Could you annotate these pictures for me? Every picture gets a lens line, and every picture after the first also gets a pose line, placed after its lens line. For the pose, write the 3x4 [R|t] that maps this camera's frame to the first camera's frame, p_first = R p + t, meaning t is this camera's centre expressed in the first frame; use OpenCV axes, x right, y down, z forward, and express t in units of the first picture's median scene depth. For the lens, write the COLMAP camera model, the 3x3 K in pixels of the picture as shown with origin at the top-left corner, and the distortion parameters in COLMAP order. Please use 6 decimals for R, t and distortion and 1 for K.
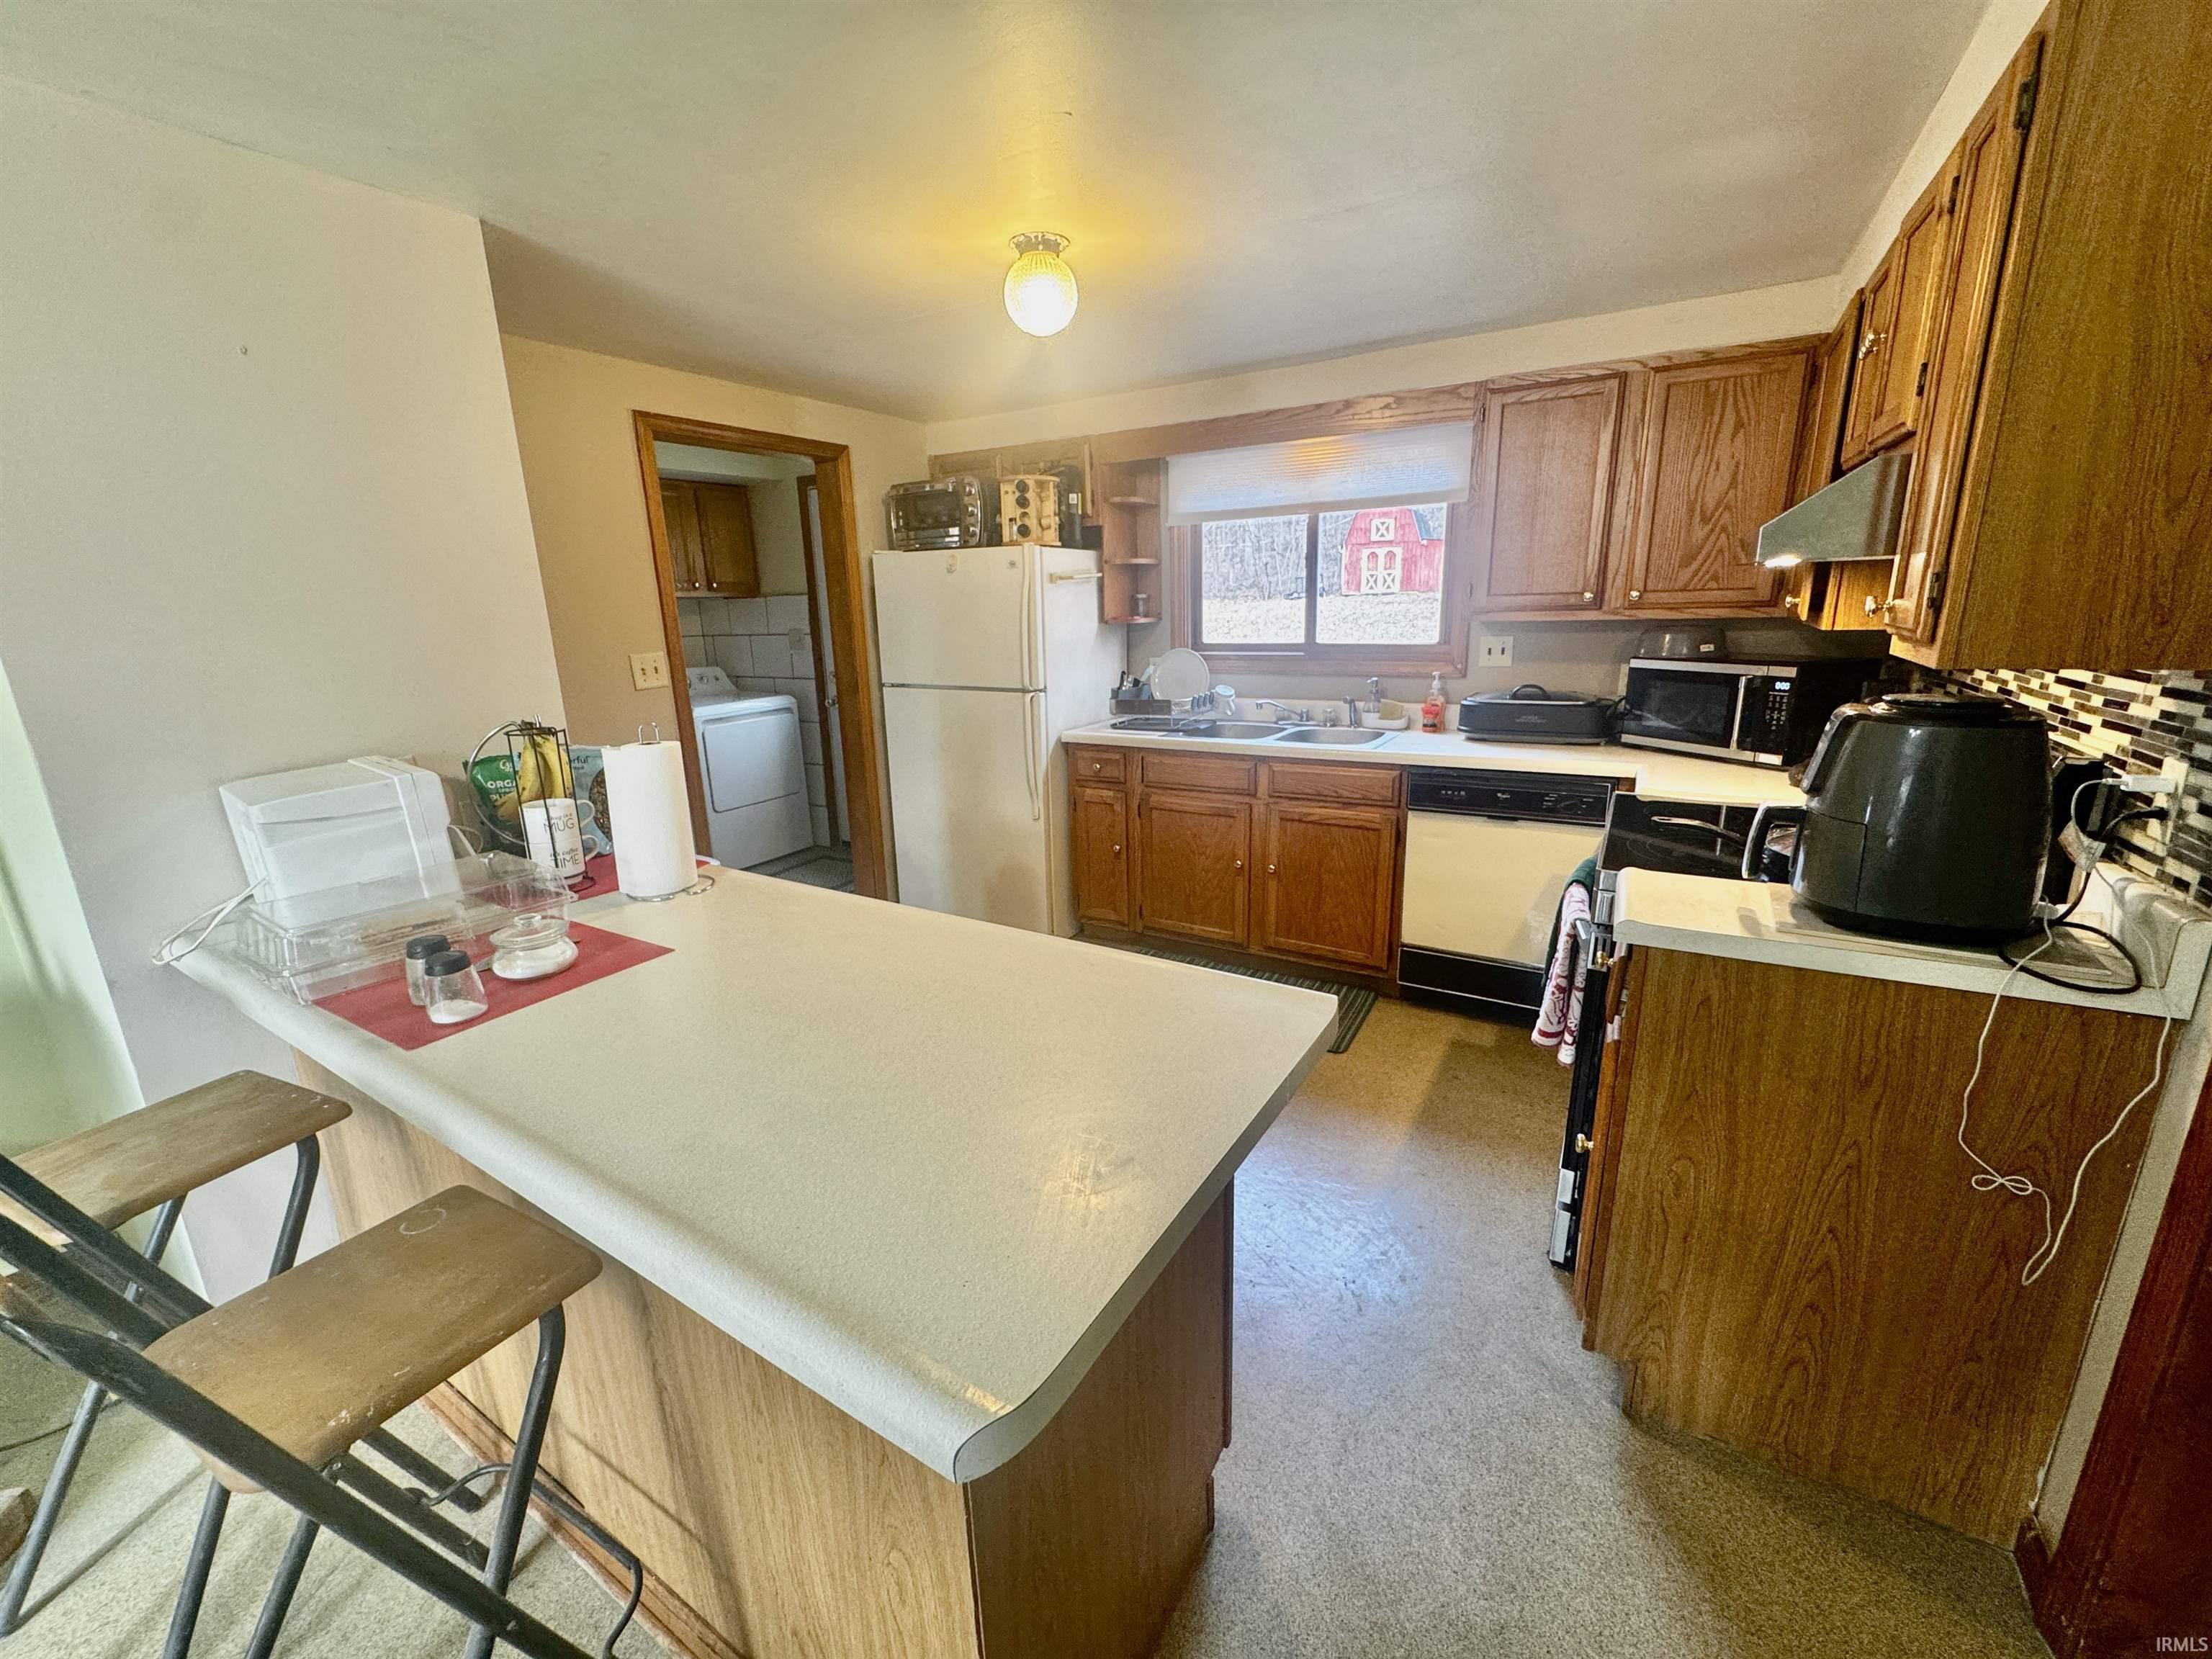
lens RADIAL K [[884.7, 0, 1107.9], [0, 884.7, 826.6], [0, 0, 1]] dist [-0.004207, 0.000744]
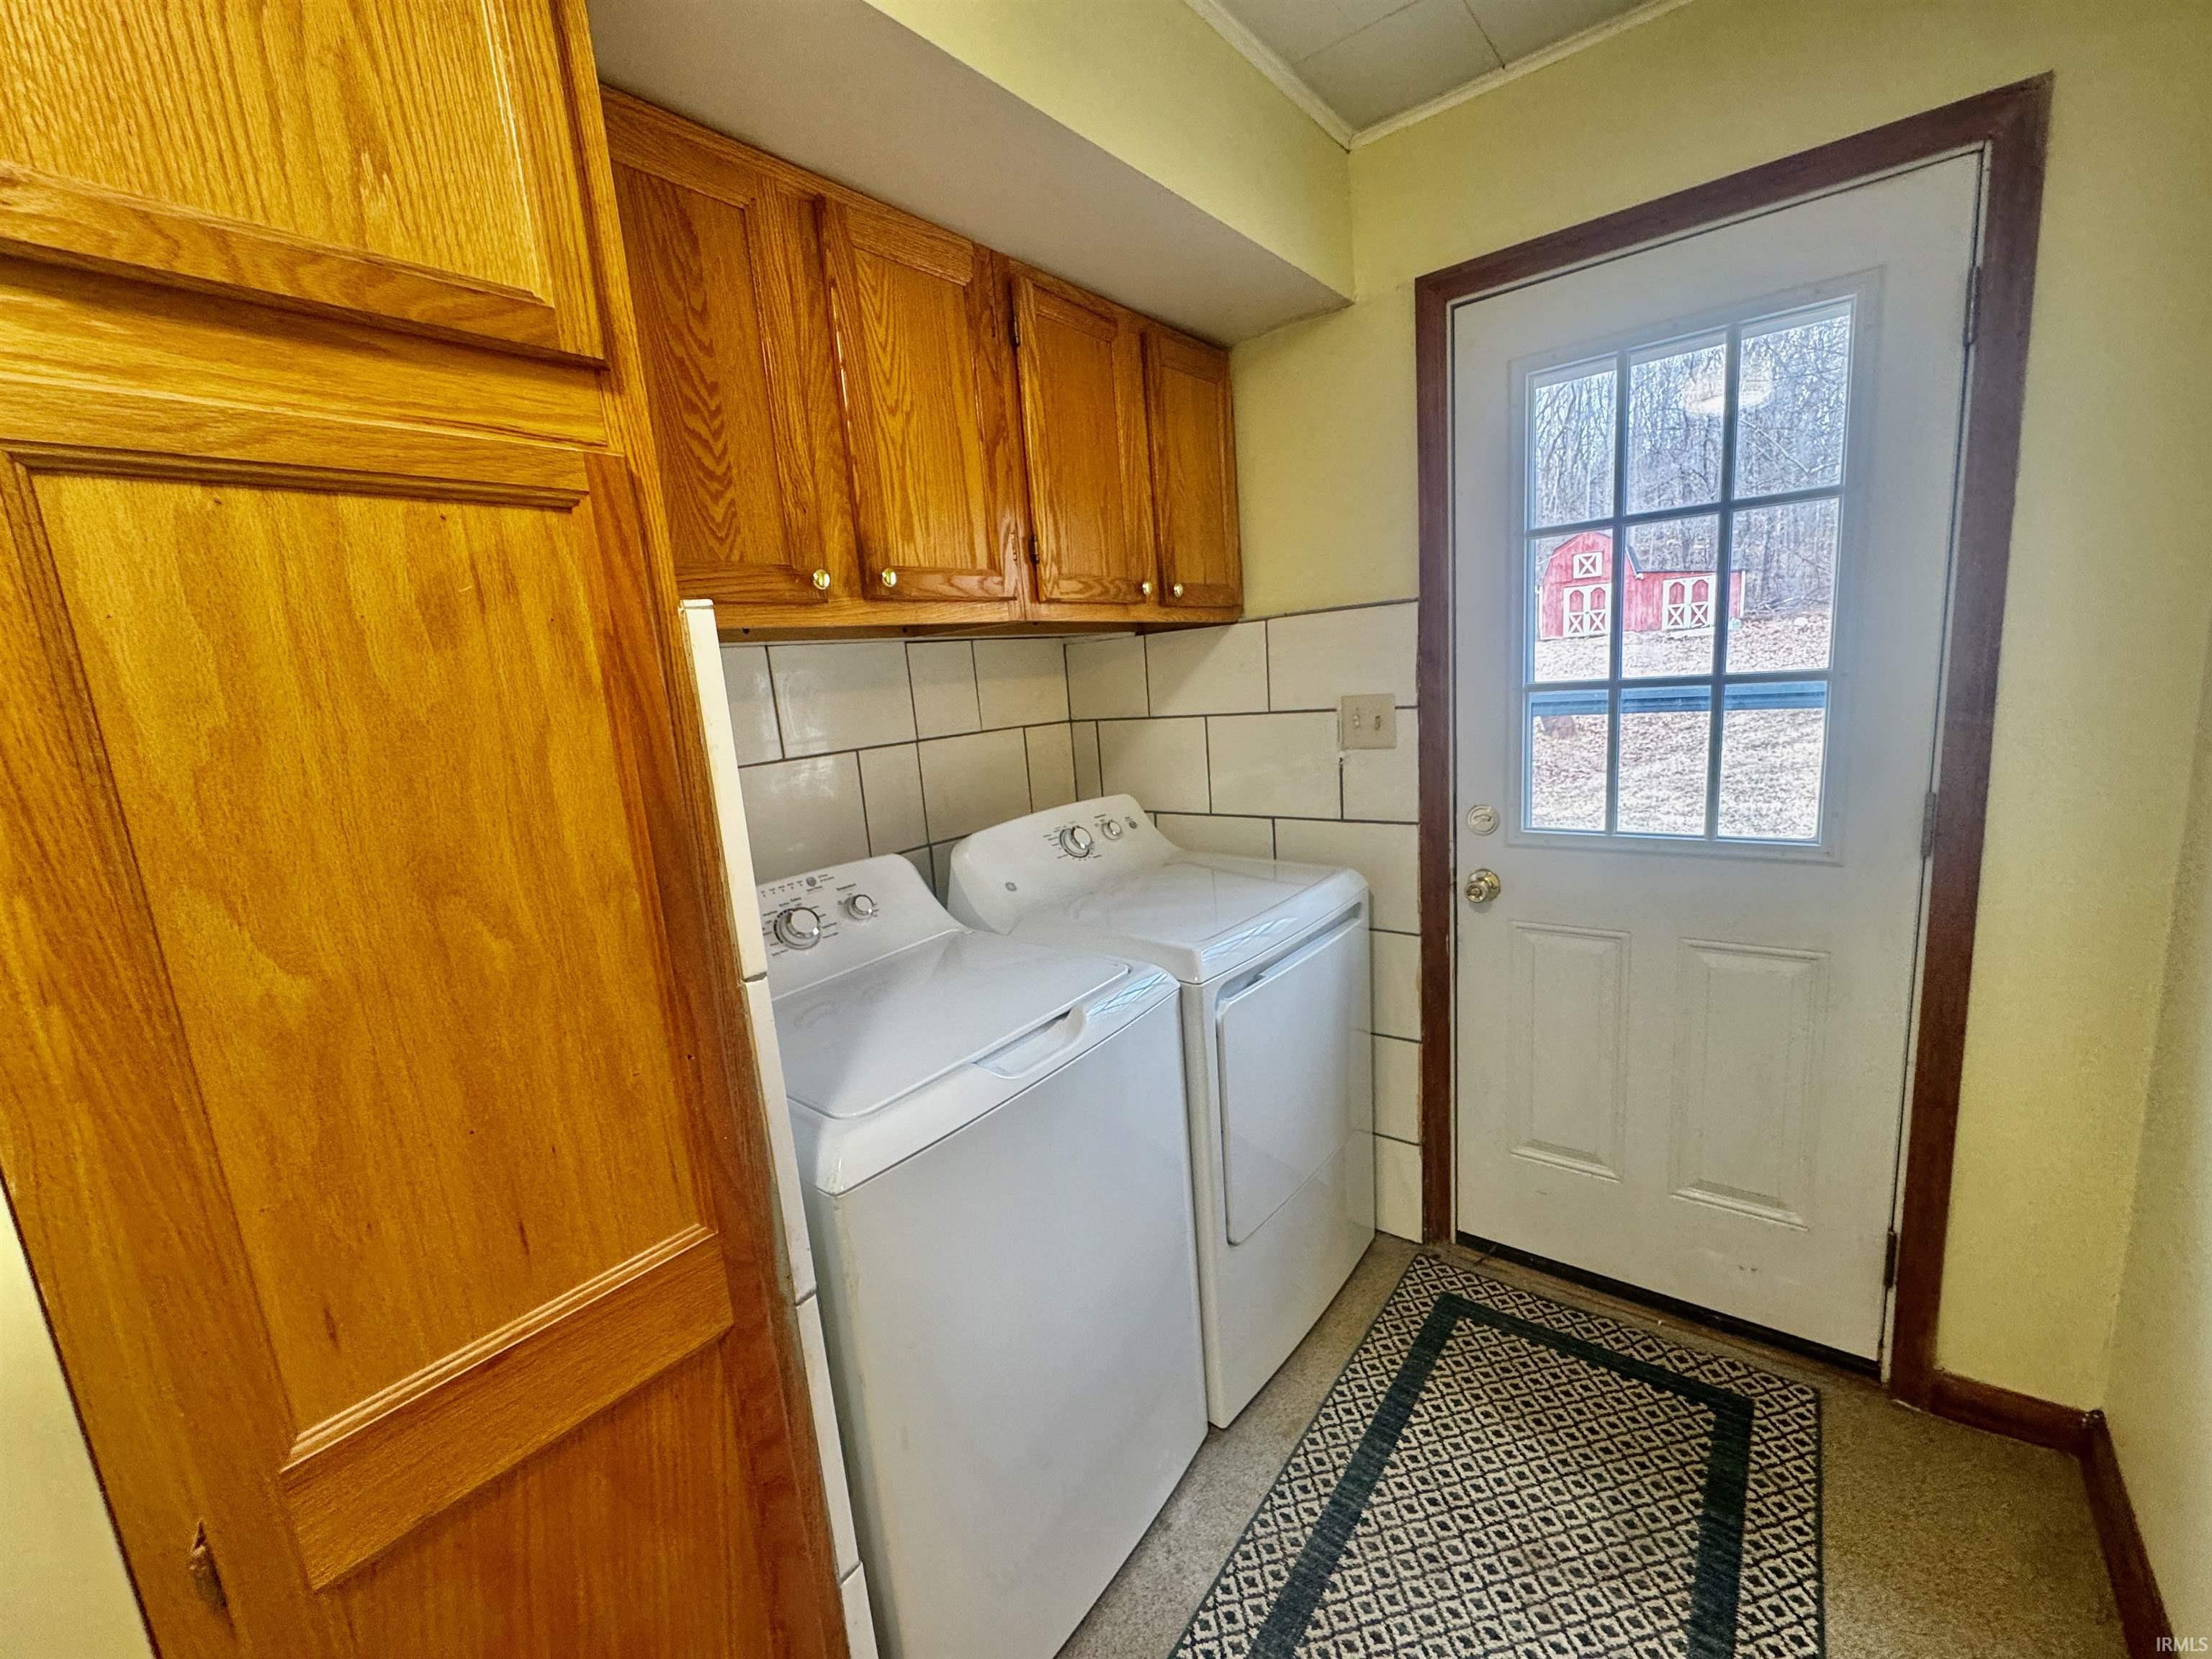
lens RADIAL K [[884.7, 0, 1106.0], [0, 884.7, 835.5], [0, 0, 1]] dist [-0.004207, 0.000744]
pose [[0.990113, -0.020918, -0.138704, -0.069706], [0.012450, 0.998021, -0.061640, -0.023946], [0.139719, 0.059304, 0.988414, 0.103359]]
